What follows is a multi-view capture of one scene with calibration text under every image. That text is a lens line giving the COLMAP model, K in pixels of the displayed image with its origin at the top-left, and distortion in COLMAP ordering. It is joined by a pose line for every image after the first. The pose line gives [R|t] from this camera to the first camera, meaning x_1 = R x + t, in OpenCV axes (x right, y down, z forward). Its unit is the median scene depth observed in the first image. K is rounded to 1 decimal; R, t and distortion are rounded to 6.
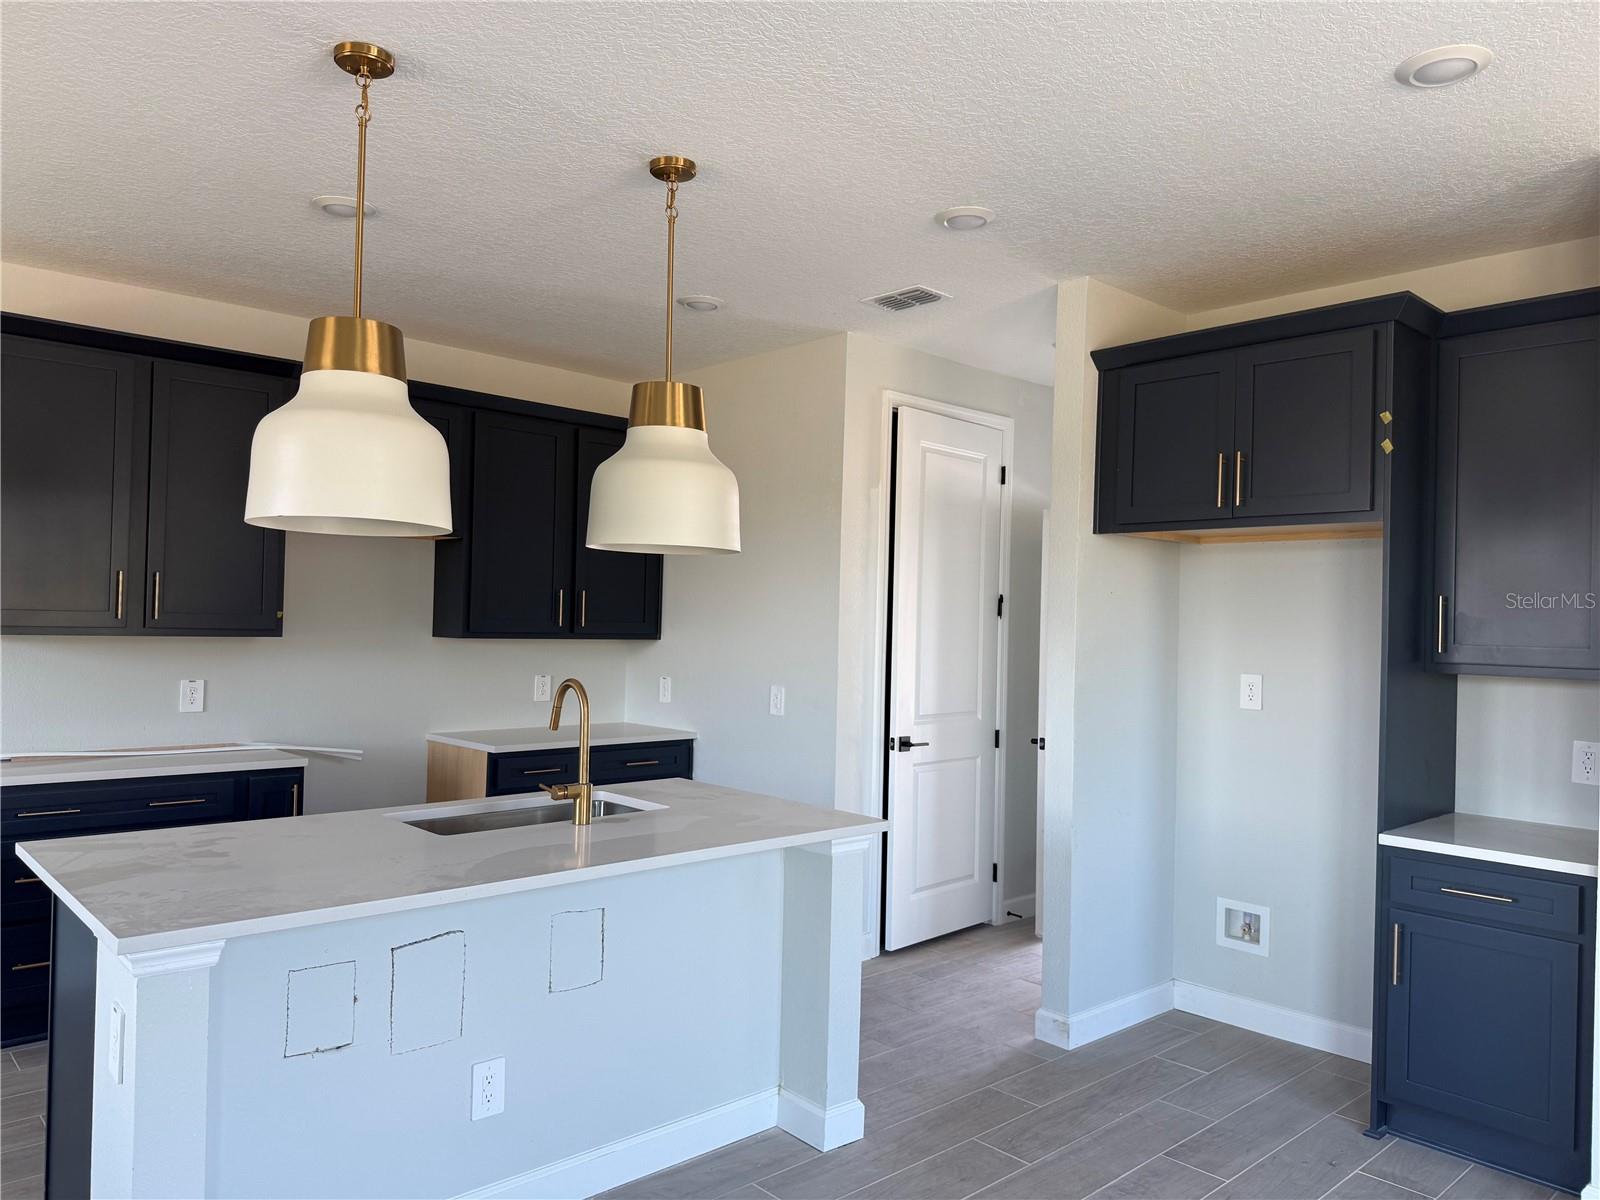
lens RADIAL K [[1116.2, 0, 803.7], [0, 1116.2, 607.2], [0, 0, 1]] dist [0.033137, -0.044479]
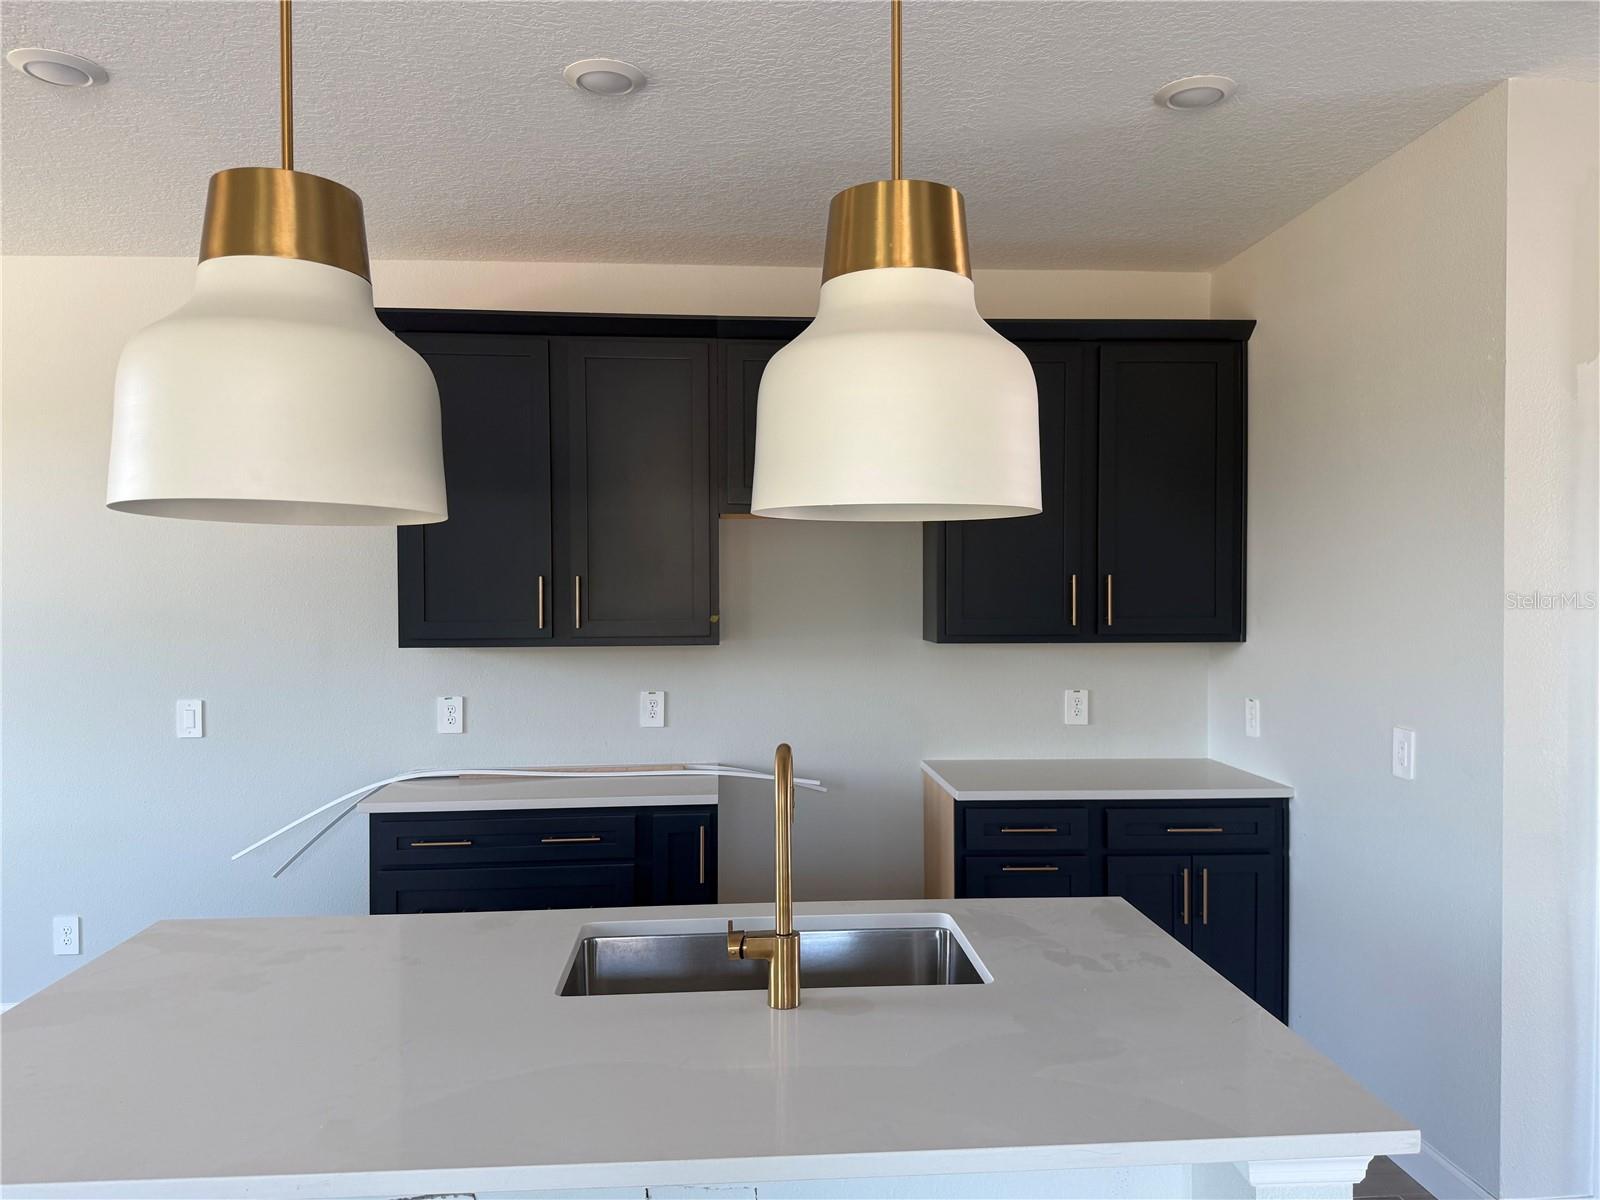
lens RADIAL K [[1116.2, 0, 789.1], [0, 1116.2, 589.7], [0, 0, 1]] dist [0.033137, -0.044479]
pose [[0.770525, -0.027754, -0.636805, 0.115405], [0.030449, 0.999514, -0.006720, -0.008035], [0.636682, -0.014212, 0.770995, 0.384425]]
